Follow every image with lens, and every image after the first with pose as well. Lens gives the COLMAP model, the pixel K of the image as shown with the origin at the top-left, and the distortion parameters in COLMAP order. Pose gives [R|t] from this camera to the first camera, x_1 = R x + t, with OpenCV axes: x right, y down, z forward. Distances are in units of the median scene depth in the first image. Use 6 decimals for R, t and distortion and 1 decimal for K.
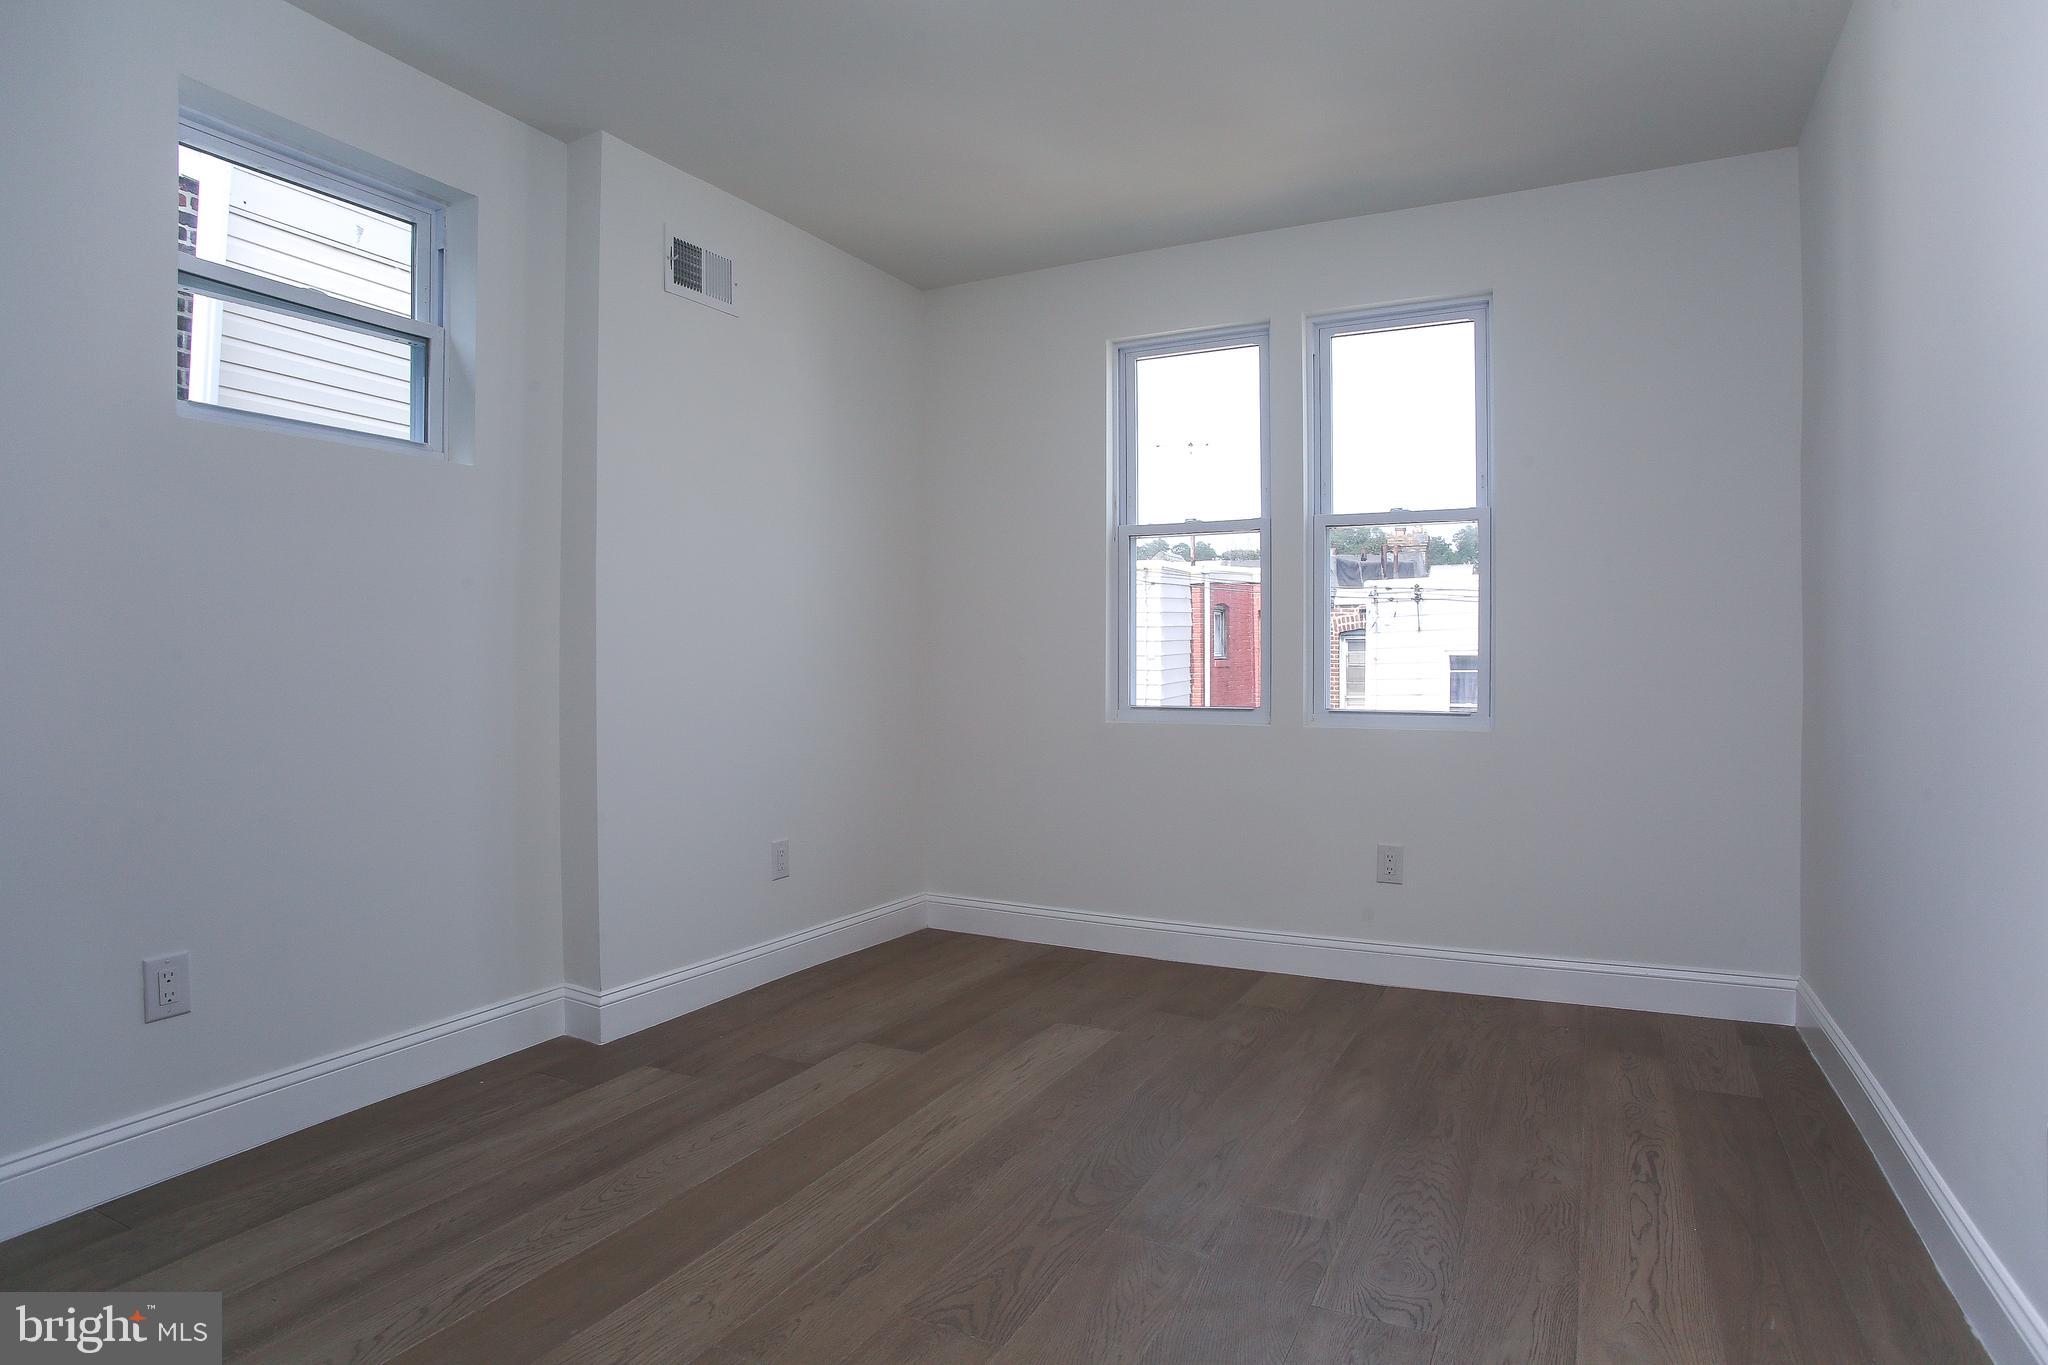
lens RADIAL K [[1128.9, 0, 1023.7], [0, 1128.9, 686.8], [0, 0, 1]] dist [-0.088153, 0.040639]
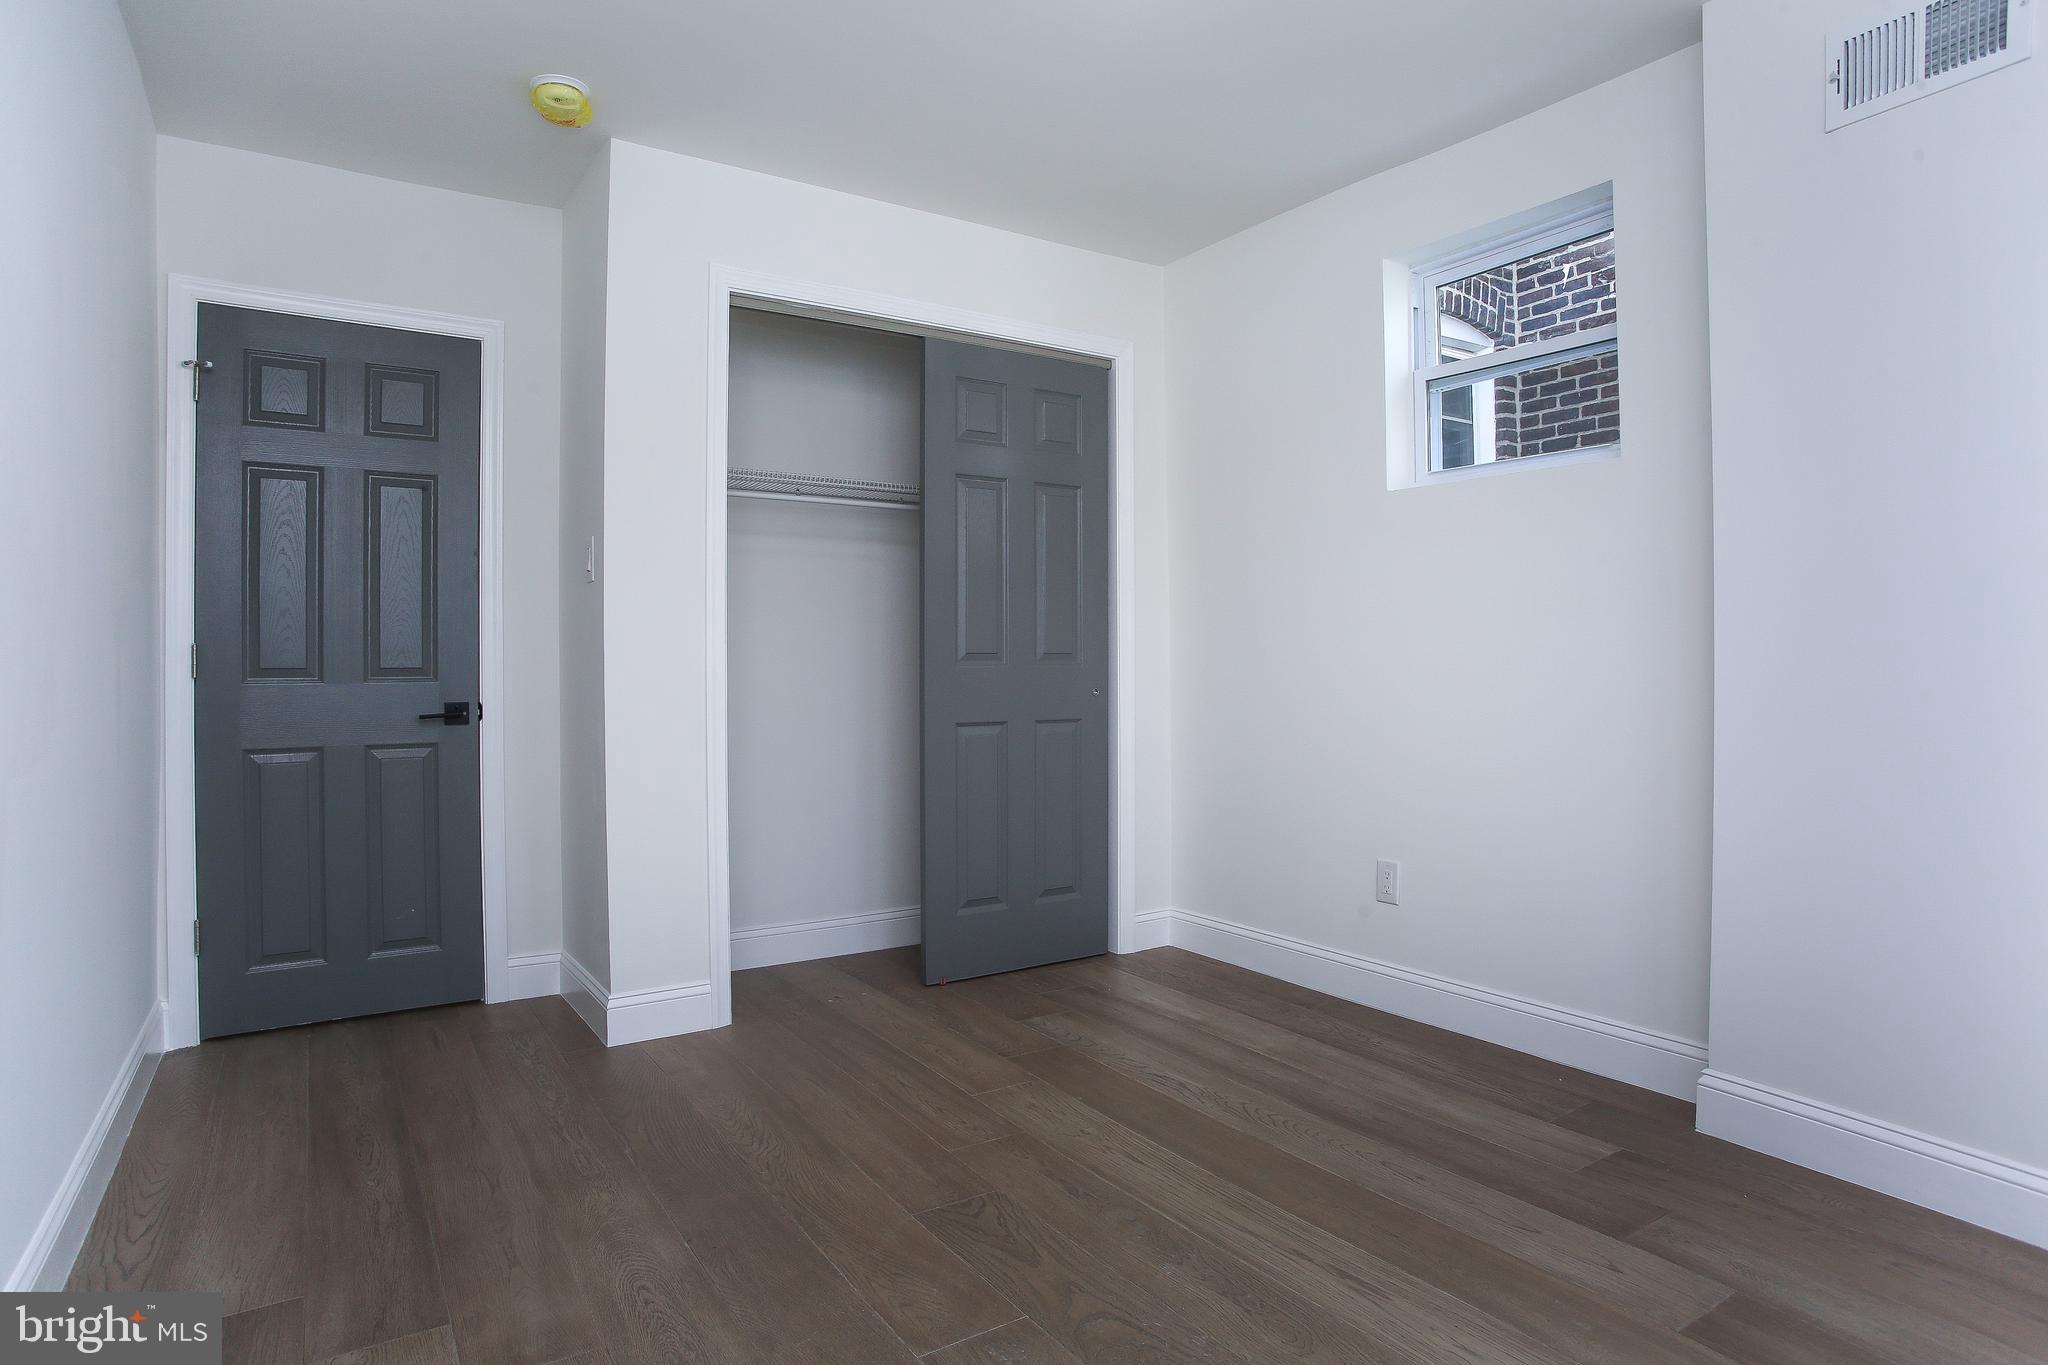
lens RADIAL K [[1128.9, 0, 1021.0], [0, 1128.9, 670.3], [0, 0, 1]] dist [-0.088153, 0.040639]
pose [[-0.498505, 0.005378, -0.866870, 0.697514], [-0.019997, 0.999643, 0.017701, -0.023092], [0.866656, 0.026159, -0.498220, 1.205153]]
